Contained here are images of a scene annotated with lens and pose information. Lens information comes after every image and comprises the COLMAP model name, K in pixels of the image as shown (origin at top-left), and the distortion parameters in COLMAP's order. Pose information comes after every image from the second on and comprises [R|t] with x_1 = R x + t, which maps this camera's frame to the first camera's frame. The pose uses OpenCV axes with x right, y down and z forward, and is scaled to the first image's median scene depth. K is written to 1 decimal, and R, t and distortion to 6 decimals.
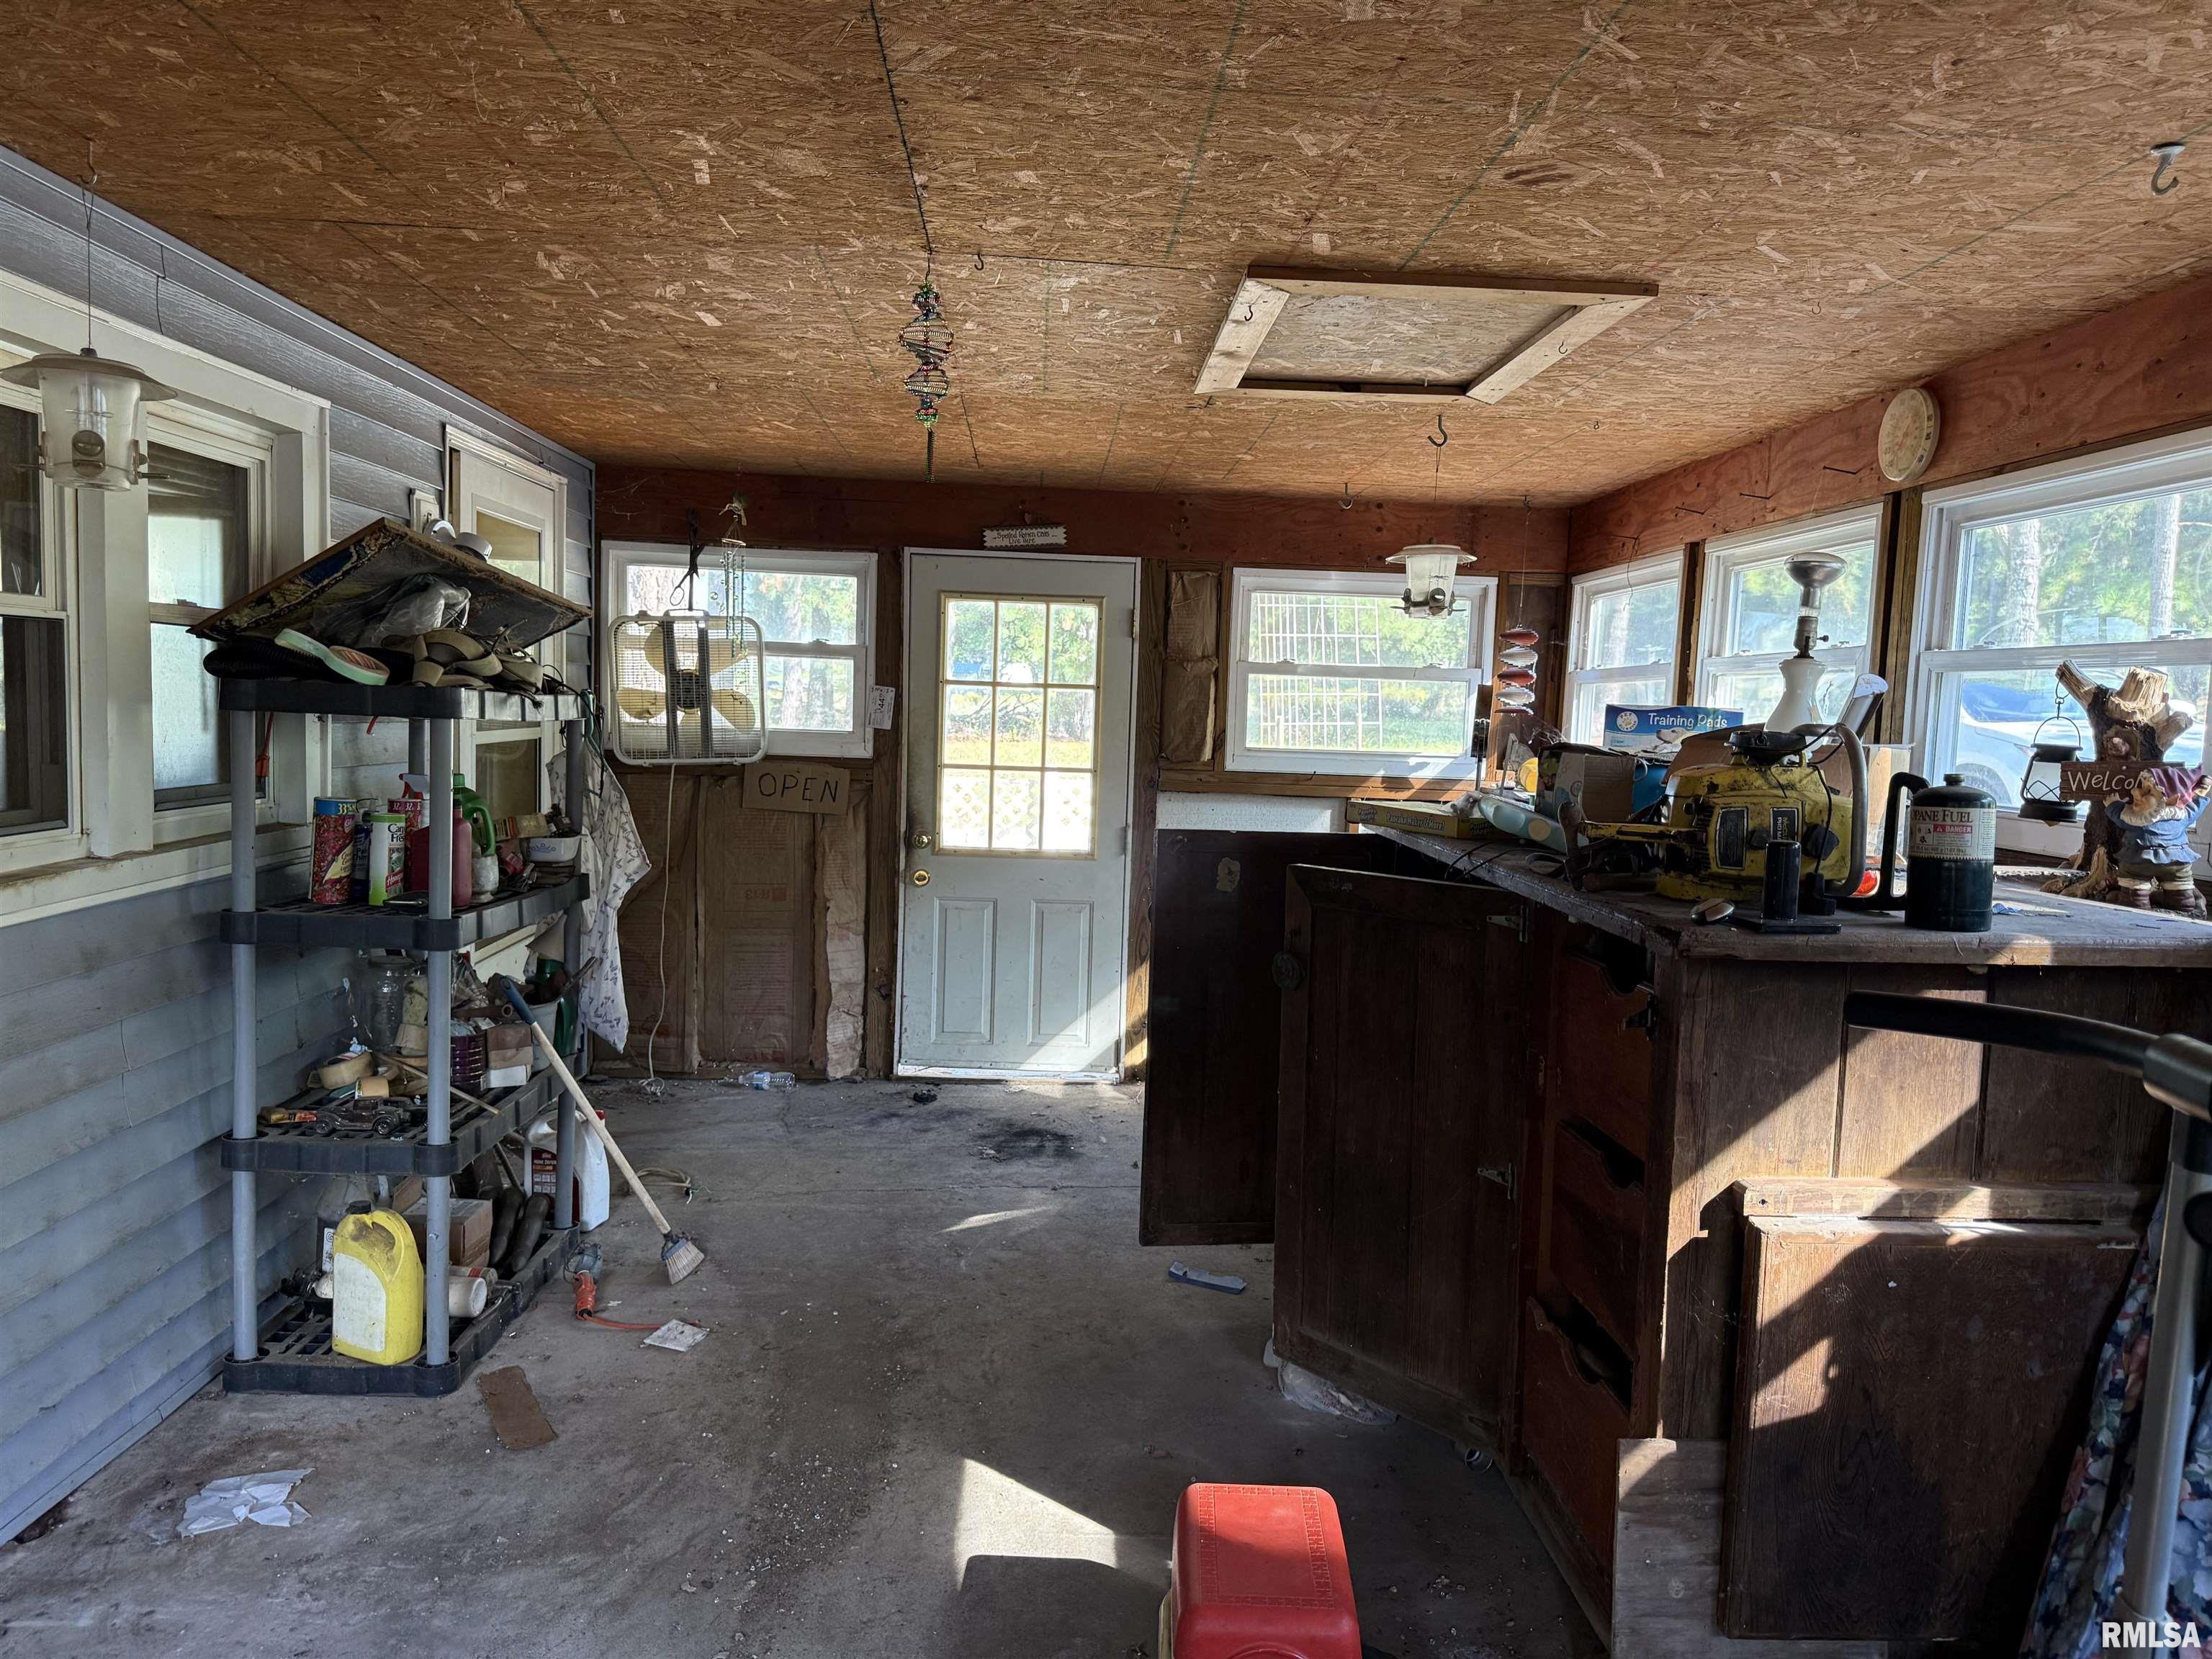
lens RADIAL K [[1574.1, 0, 1118.3], [0, 1574.1, 831.7], [0, 0, 1]] dist [0.059076, -0.057429]
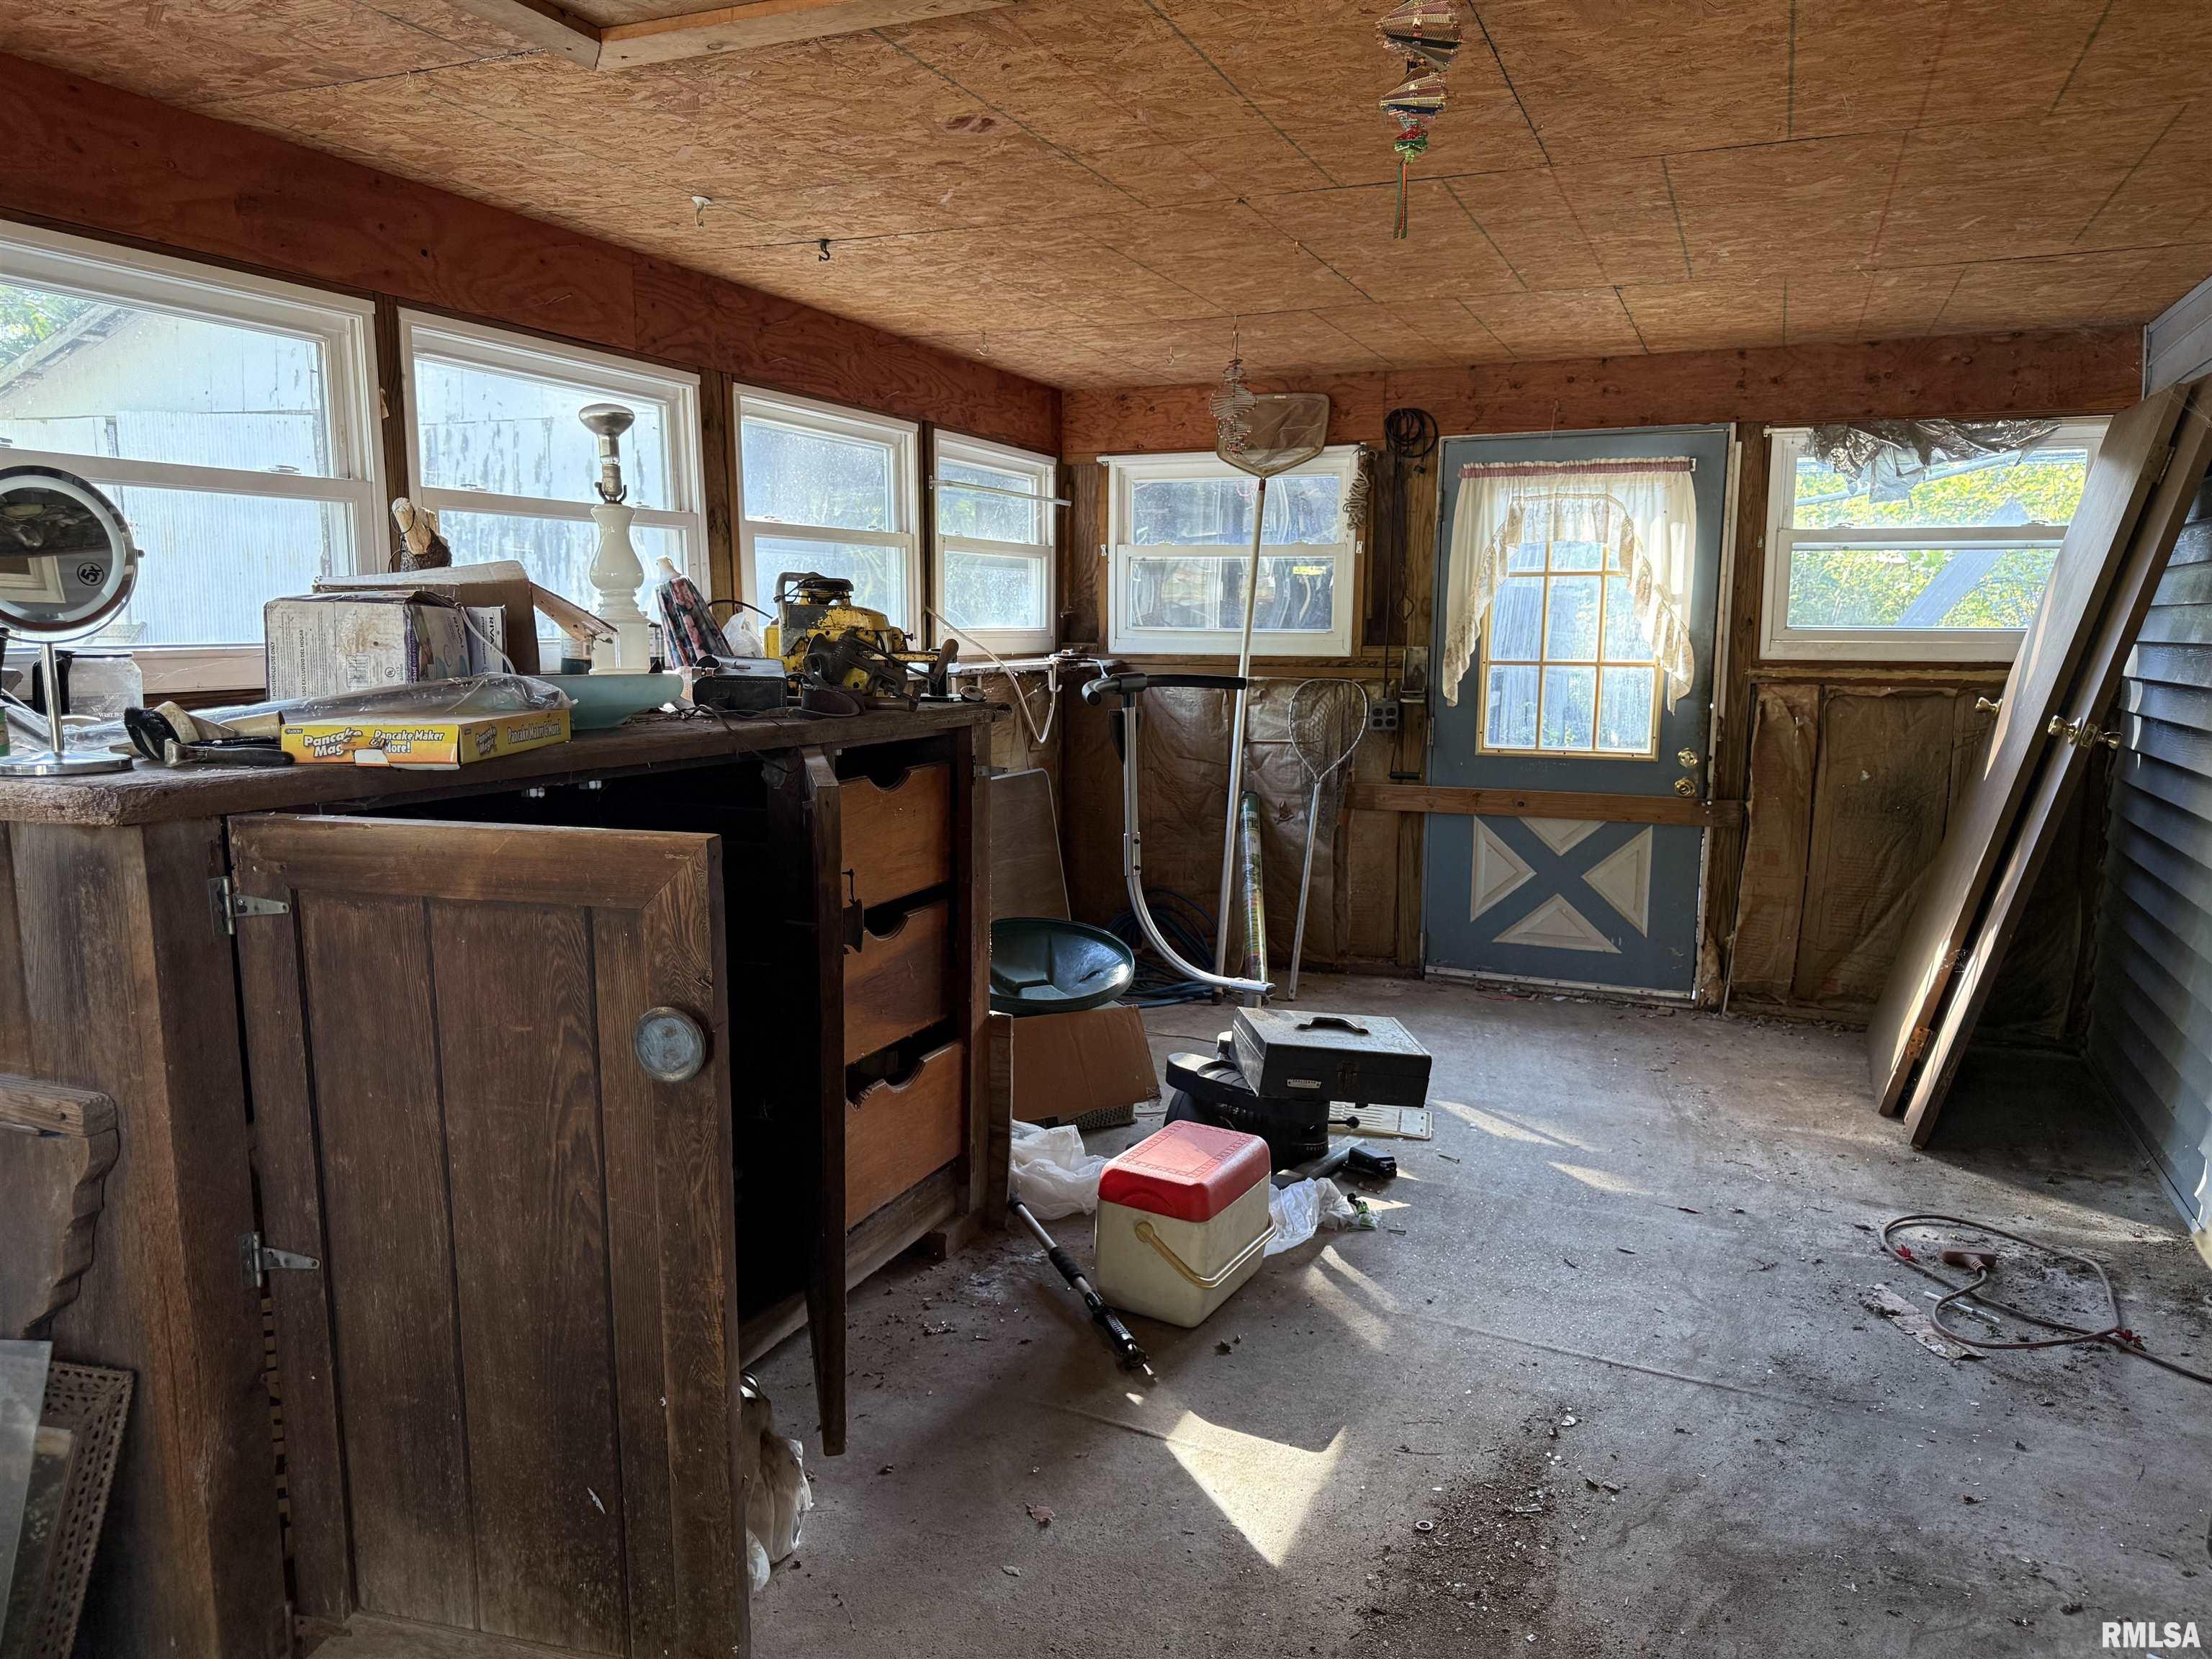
lens RADIAL K [[1574.1, 0, 1118.3], [0, 1574.1, 831.7], [0, 0, 1]] dist [0.059076, -0.057429]
pose [[-0.898466, -0.106903, 0.425829, -0.360573], [0.007400, 0.966078, 0.258144, -0.168691], [-0.438980, 0.235085, -0.867198, 1.838632]]
